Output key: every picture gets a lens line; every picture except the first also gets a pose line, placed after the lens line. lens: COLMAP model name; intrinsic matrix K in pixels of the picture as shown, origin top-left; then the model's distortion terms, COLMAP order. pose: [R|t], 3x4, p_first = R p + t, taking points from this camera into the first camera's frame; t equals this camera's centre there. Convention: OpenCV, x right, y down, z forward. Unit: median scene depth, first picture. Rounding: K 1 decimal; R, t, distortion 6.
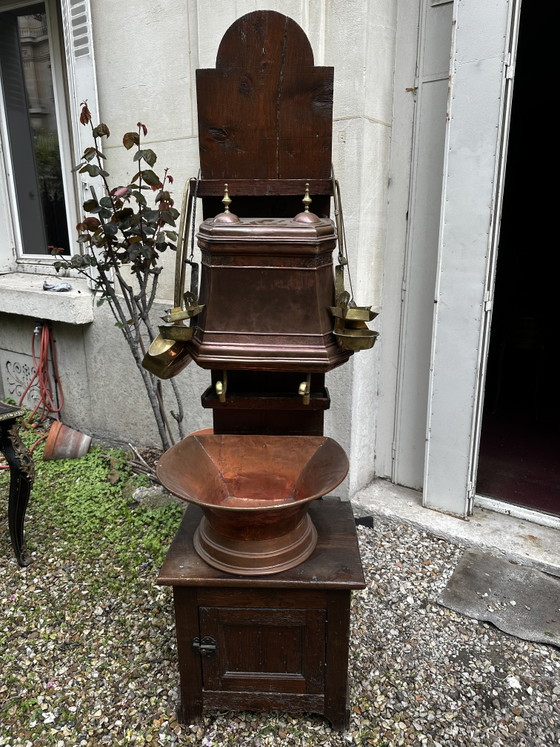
lens RADIAL K [[522.0, 0, 280.0], [0, 522.0, 373.5], [0, 0, 1]] dist [0.061633, -0.094164]
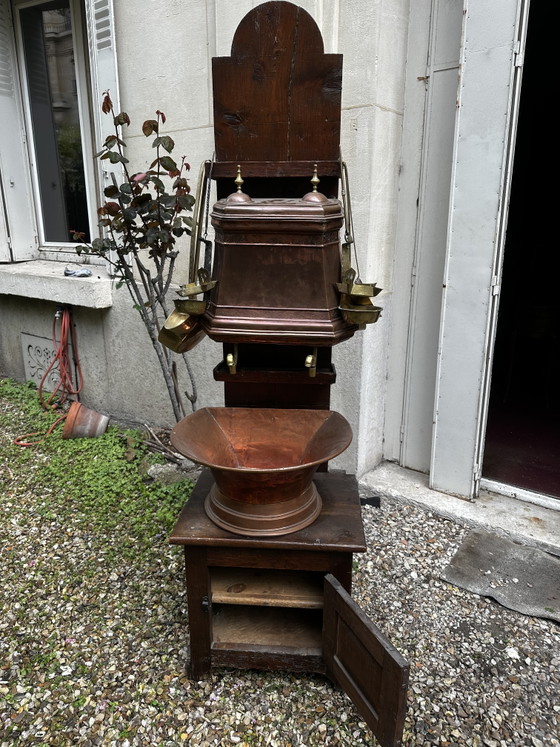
lens RADIAL K [[520.7, 0, 277.1], [0, 520.7, 367.9], [0, 0, 1]] dist [0.070790, -0.111012]
pose [[0.999348, 0.013037, -0.033674, 0.012666], [-0.012997, 0.999915, 0.001394, 0.036639], [0.033689, -0.000955, 0.999432, -0.044341]]
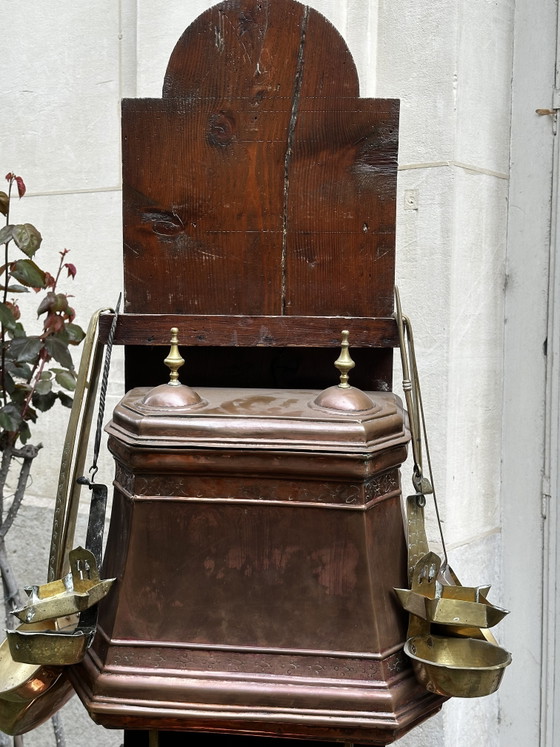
lens RADIAL K [[1031.4, 0, 286.6], [0, 1031.4, 367.9], [0, 0, 1]] dist [0.189503, -0.430814]
pose [[0.999908, 0.013546, -0.000918, 0.000262], [-0.013420, 0.975810, -0.218209, -0.100412], [-0.002060, 0.218201, 0.975902, 0.079522]]
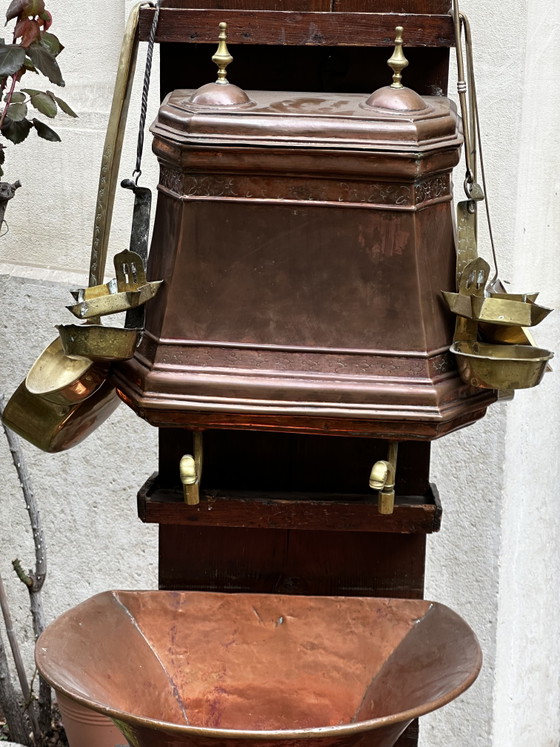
lens RADIAL K [[1674.0, 0, 280.0], [0, 1674.0, 373.5], [0, 0, 1]] dist [-0.122403, 4.182512]
pose [[0.999688, 0.024657, -0.003884, -0.032104], [-0.024884, 0.996687, -0.077427, 0.047961], [0.001962, 0.077500, 0.996990, -0.361752]]
